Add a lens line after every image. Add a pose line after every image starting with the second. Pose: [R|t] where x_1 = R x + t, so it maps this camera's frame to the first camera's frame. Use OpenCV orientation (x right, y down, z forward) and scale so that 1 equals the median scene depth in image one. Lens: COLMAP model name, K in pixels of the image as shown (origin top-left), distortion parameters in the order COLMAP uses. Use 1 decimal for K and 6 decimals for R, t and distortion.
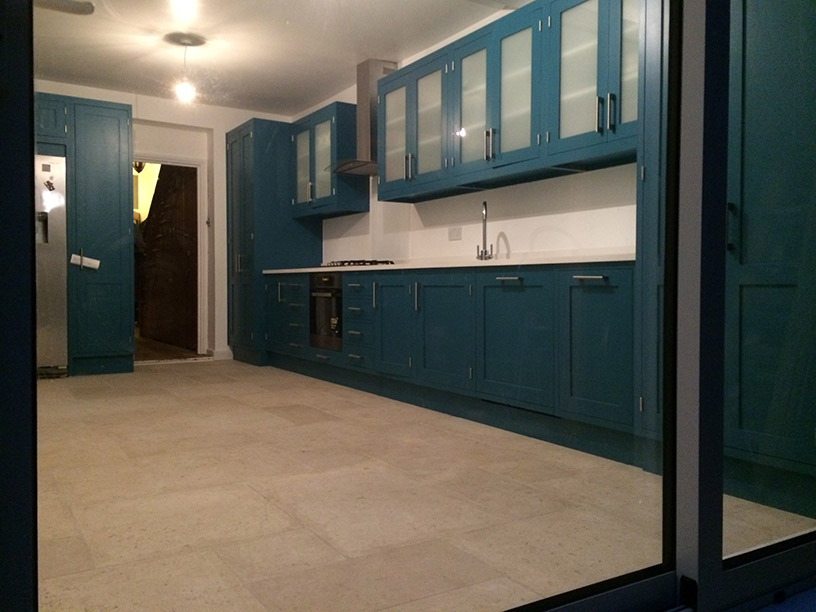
lens RADIAL K [[692.0, 0, 400.6], [0, 692.0, 296.0], [0, 0, 1]] dist [0.108608, -0.144330]
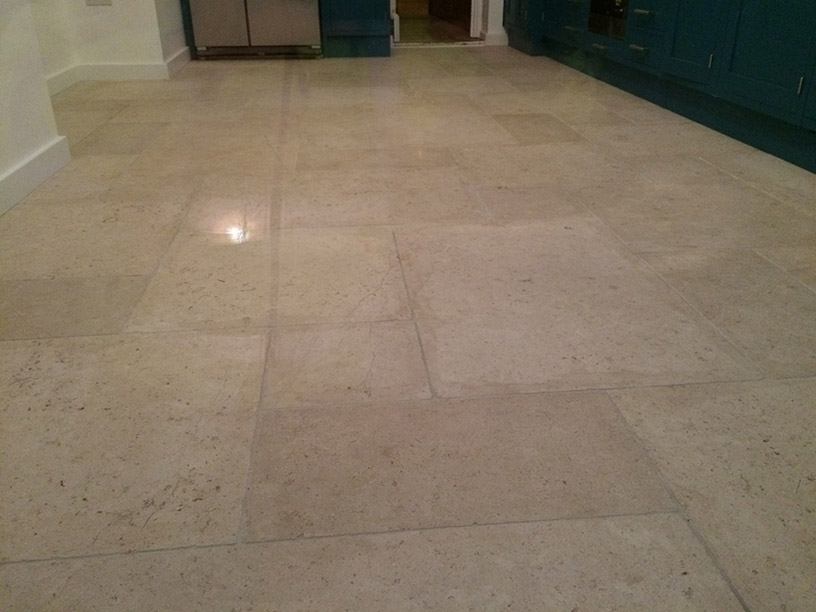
lens RADIAL K [[692.0, 0, 400.6], [0, 692.0, 296.0], [0, 0, 1]] dist [0.108608, -0.144330]
pose [[0.896914, 0.184011, -0.402102, 0.050471], [0.003188, 0.906595, 0.421989, 0.010940], [0.442194, -0.379770, 0.812551, 0.194346]]
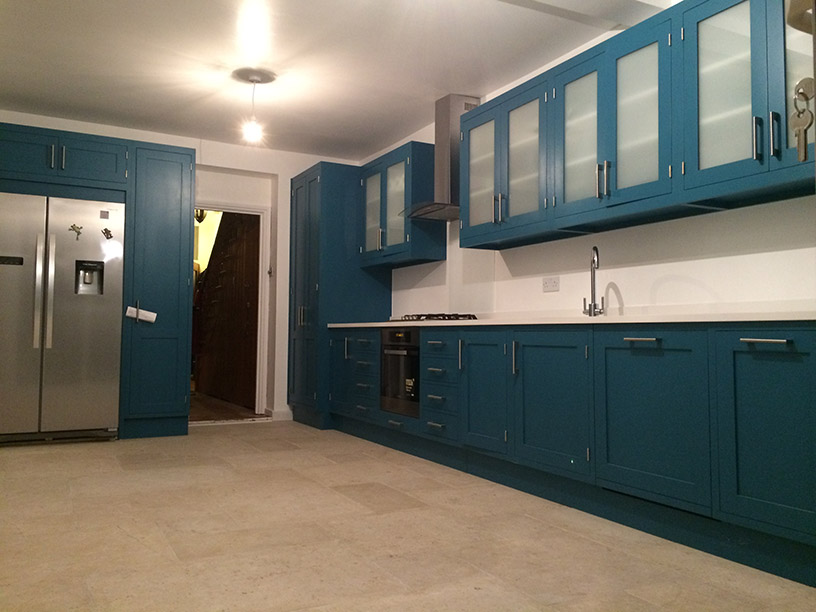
lens RADIAL K [[692.0, 0, 400.6], [0, 692.0, 296.0], [0, 0, 1]] dist [0.108608, -0.144330]
pose [[0.997383, 0.003246, -0.072220, -0.043887], [-0.008537, 0.997291, -0.073064, -0.009178], [0.071787, 0.073489, 0.994709, 0.112102]]
